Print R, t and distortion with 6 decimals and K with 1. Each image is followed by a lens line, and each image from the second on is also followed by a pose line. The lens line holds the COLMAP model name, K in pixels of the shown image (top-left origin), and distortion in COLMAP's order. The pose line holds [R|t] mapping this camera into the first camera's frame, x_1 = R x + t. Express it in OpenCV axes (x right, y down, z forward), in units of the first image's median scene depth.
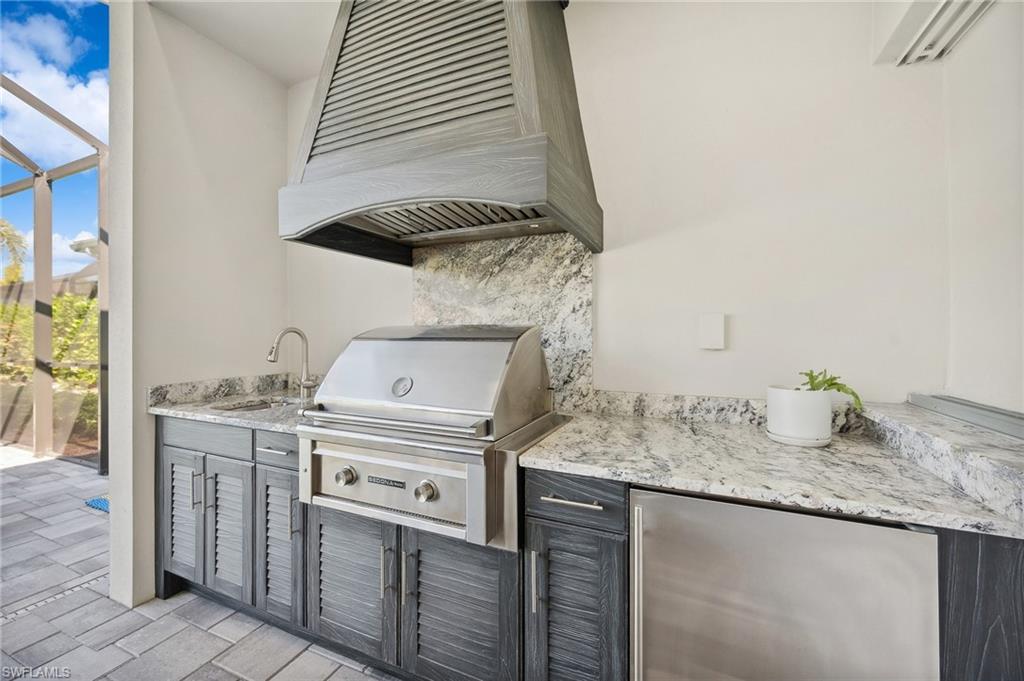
lens RADIAL K [[413.2, 0, 508.1], [0, 413.2, 331.7], [0, 0, 1]] dist [0.001427, -0.000801]
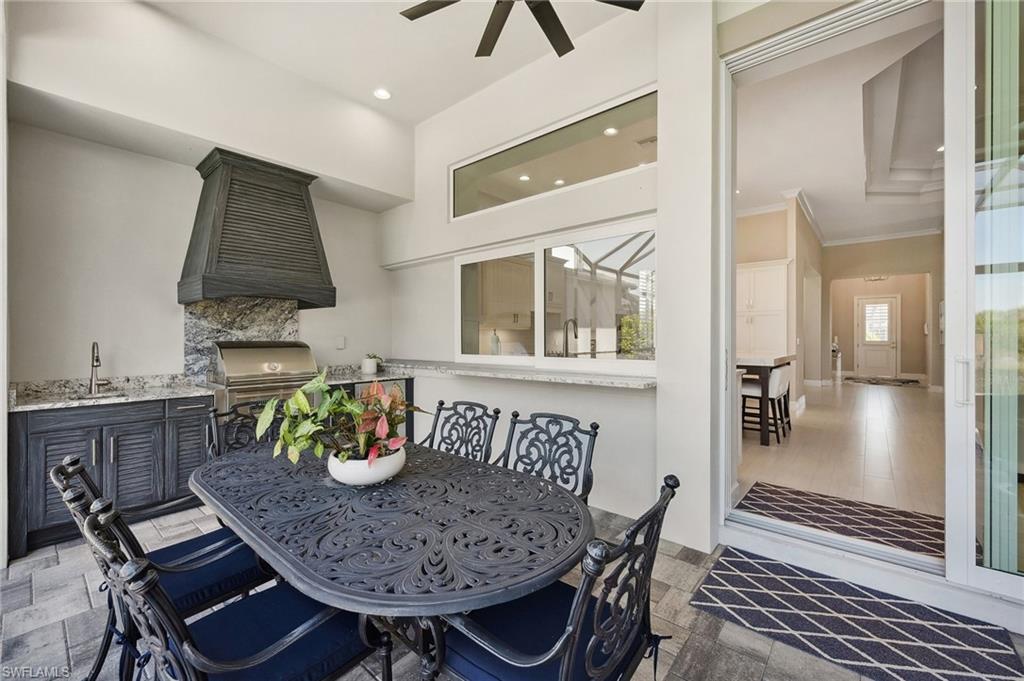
lens RADIAL K [[413.2, 0, 512.0], [0, 413.2, 338.0], [0, 0, 1]] dist [0.001427, -0.000801]
pose [[0.260373, 0.004455, 0.965498, -1.730075], [0.004473, 0.999973, -0.005820, -0.008395], [-0.965498, 0.005834, 0.260347, -0.796158]]
